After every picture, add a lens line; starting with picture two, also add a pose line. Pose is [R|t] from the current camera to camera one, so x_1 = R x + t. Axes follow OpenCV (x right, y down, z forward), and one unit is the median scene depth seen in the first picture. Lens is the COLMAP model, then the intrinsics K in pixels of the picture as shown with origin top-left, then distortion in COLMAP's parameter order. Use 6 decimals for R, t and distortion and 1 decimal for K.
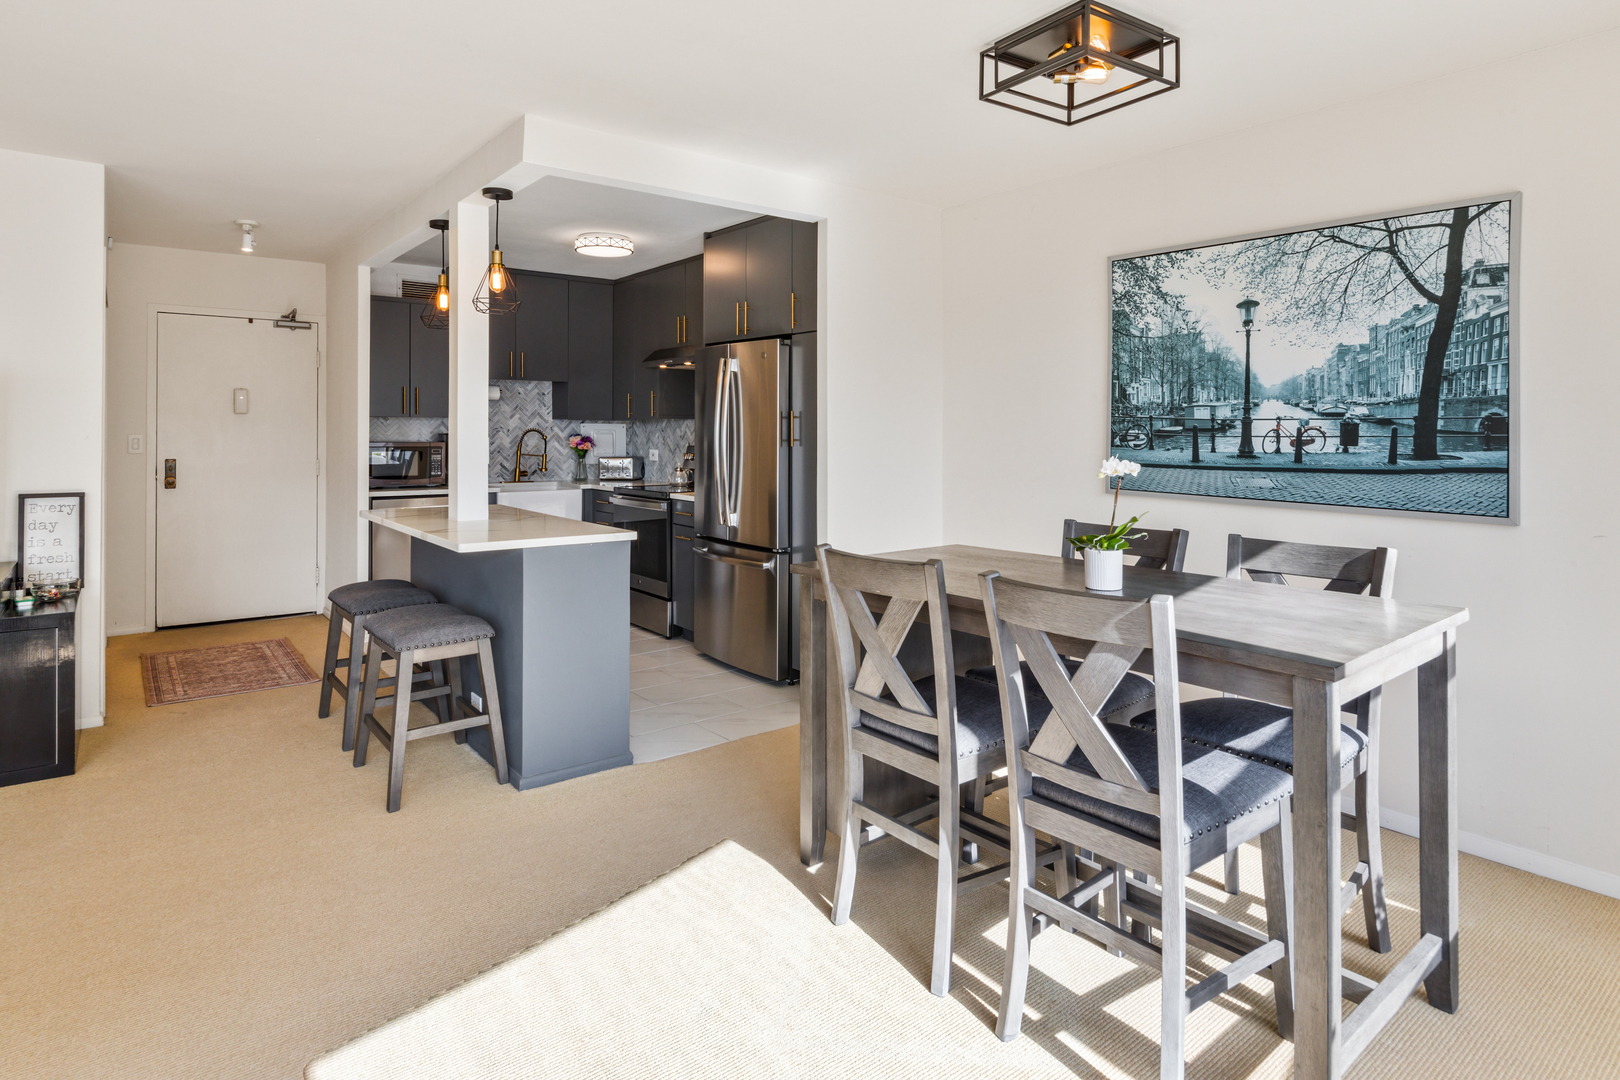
lens RADIAL K [[896.6, 0, 800.8], [0, 896.6, 428.8], [0, 0, 1]] dist [0.005626, -0.009371]
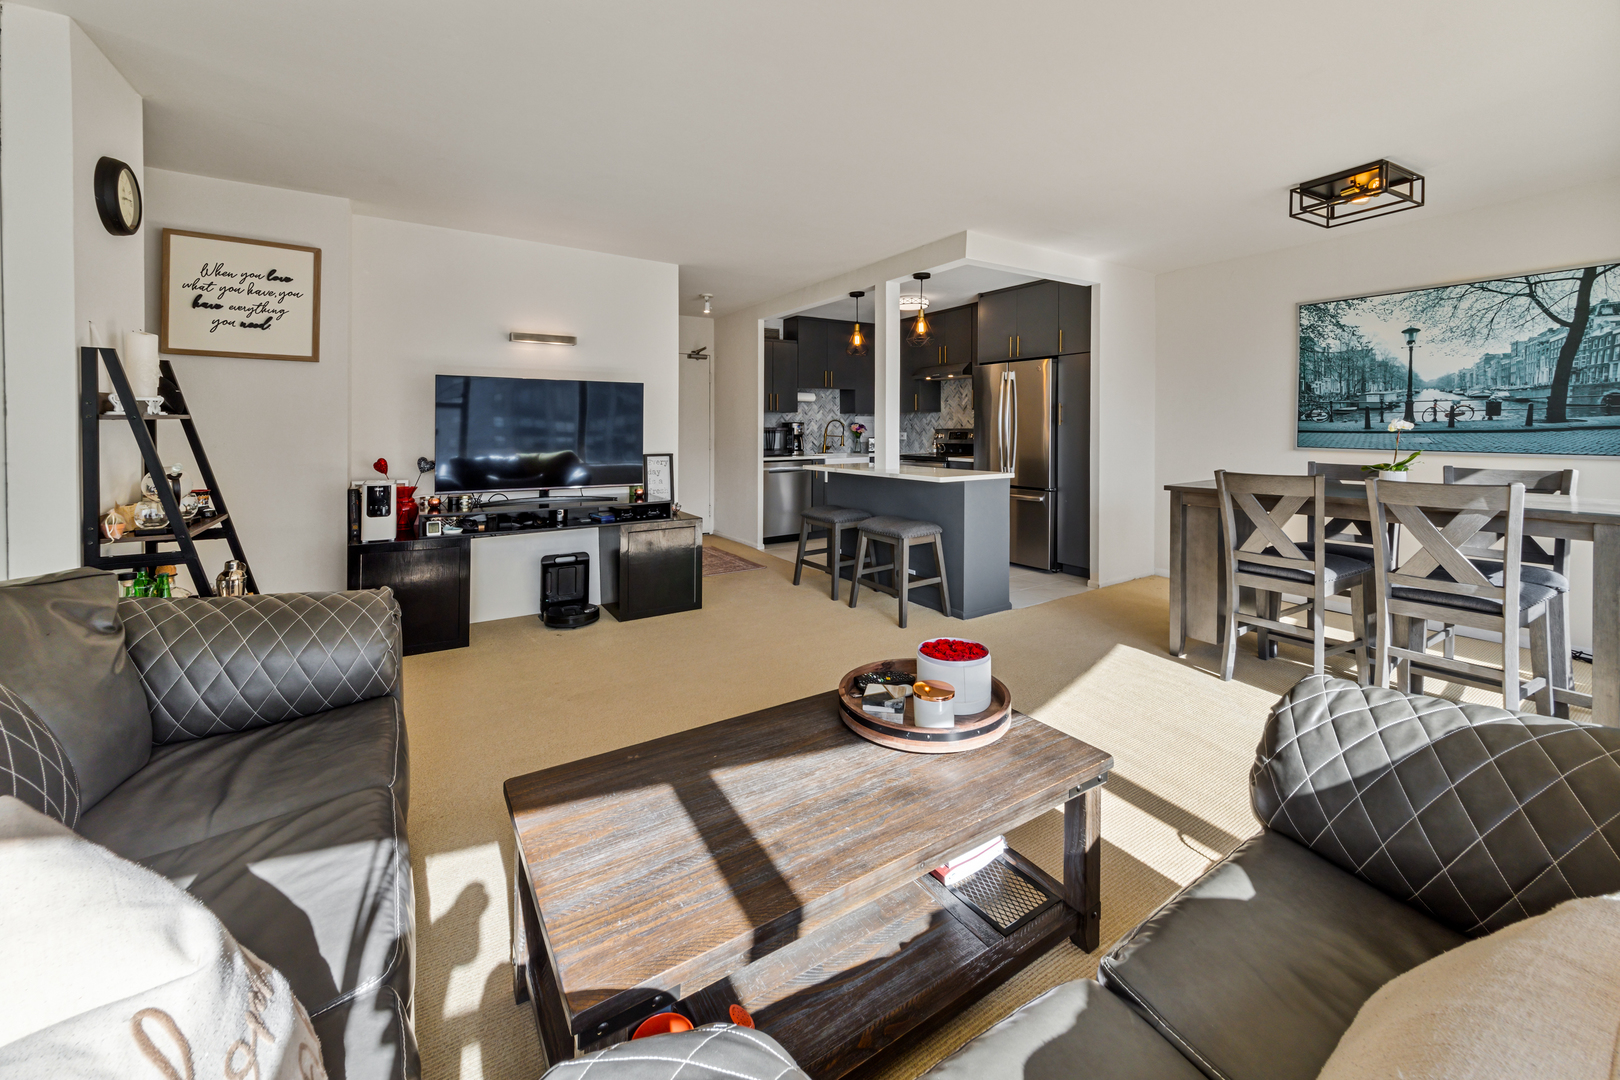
lens RADIAL K [[636.9, 0, 802.5], [0, 636.9, 438.7], [0, 0, 1]] dist [-0.009040, 0.006234]
pose [[0.995714, -0.008470, -0.092098, -0.459311], [0.010239, 0.999772, 0.018752, 0.022293], [0.091919, -0.019615, 0.995573, -0.231953]]
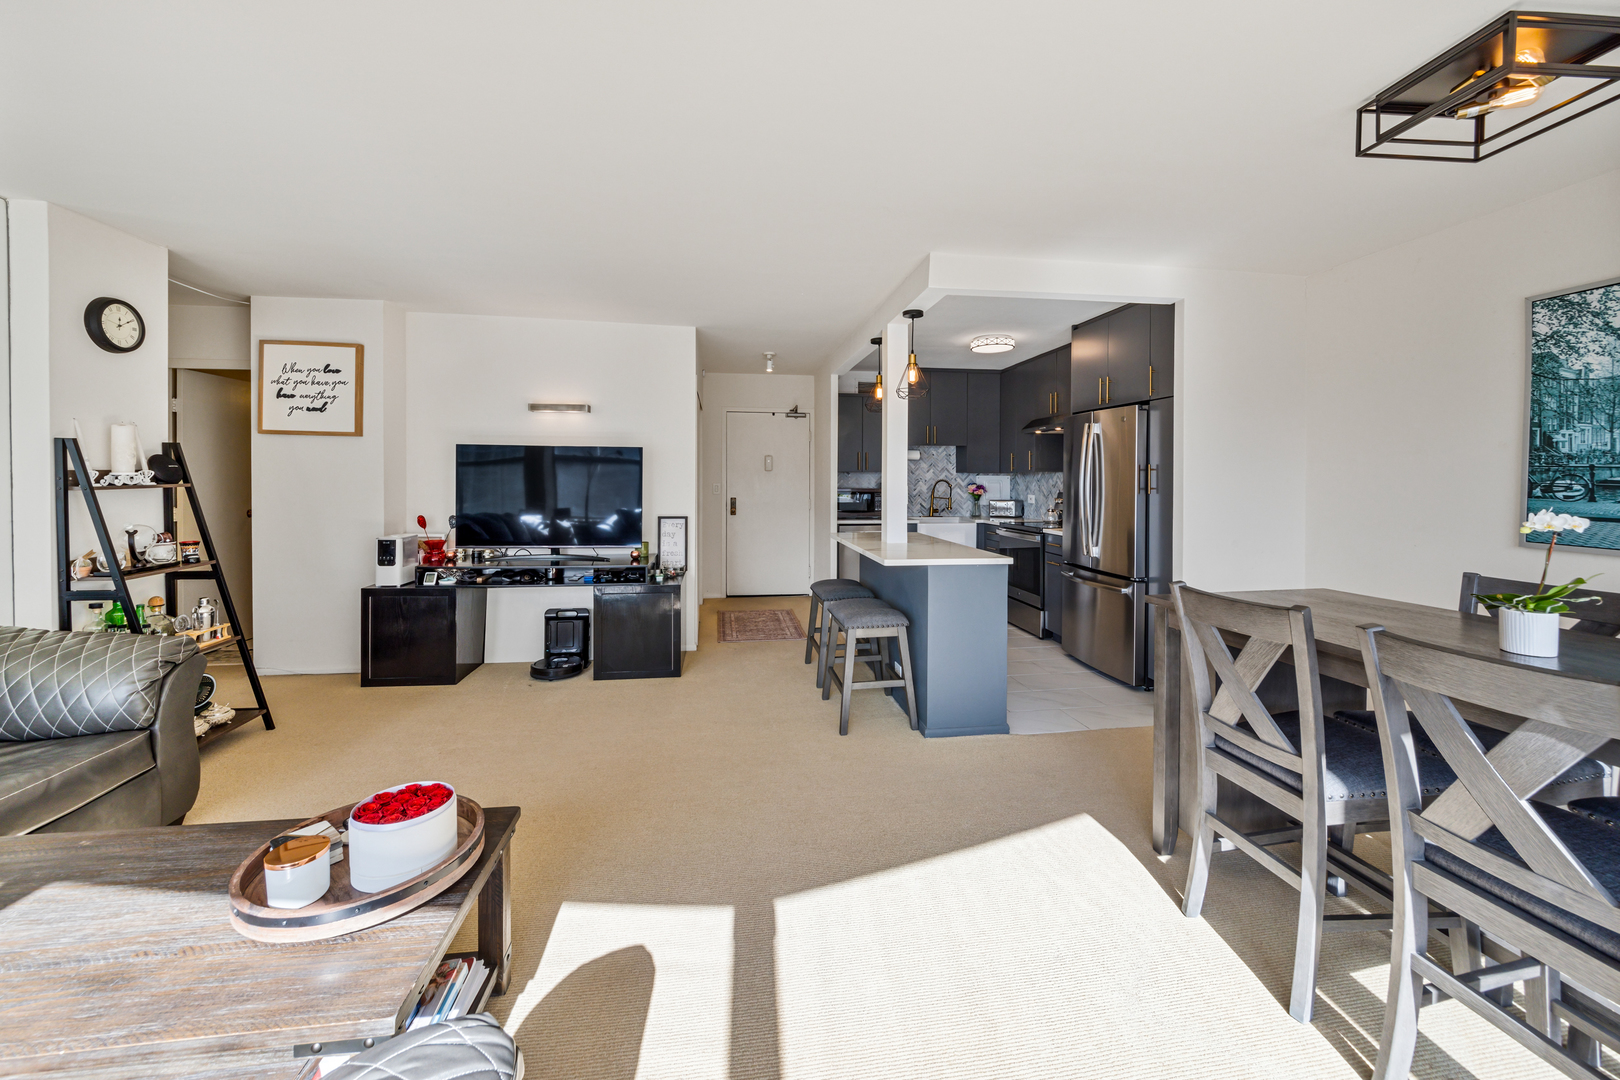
lens RADIAL K [[625.9, 0, 803.7], [0, 625.9, 488.0], [0, 0, 1]] dist [-0.011399, 0.001210]
pose [[0.868772, 0.004966, -0.495188, 0.002954], [0.002000, 0.999906, 0.013535, -0.000803], [0.495209, -0.012749, 0.868681, 0.054963]]
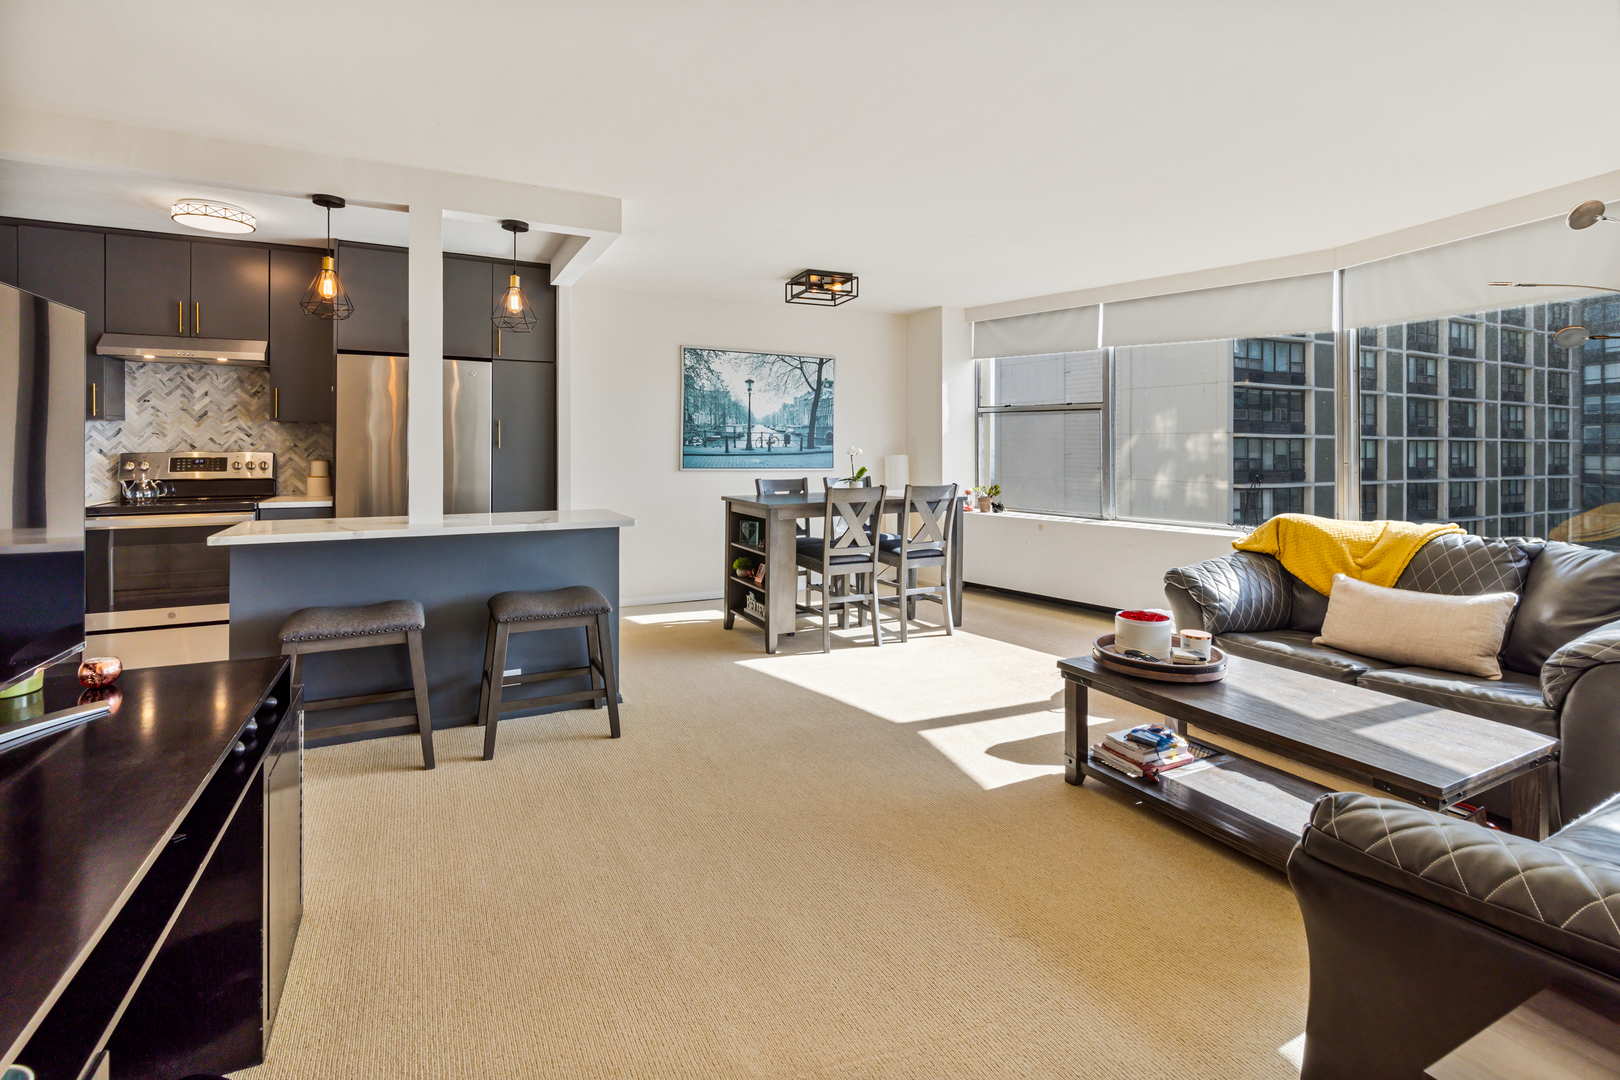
lens RADIAL K [[756.2, 0, 819.2], [0, 756.2, 442.8], [0, 0, 1]] dist [0.000540, 0.001059]
pose [[0.181607, -0.000030, 0.983371, -1.229091], [-0.004069, 0.999991, 0.000782, 0.011278], [-0.983363, -0.004143, 0.181605, 0.451043]]
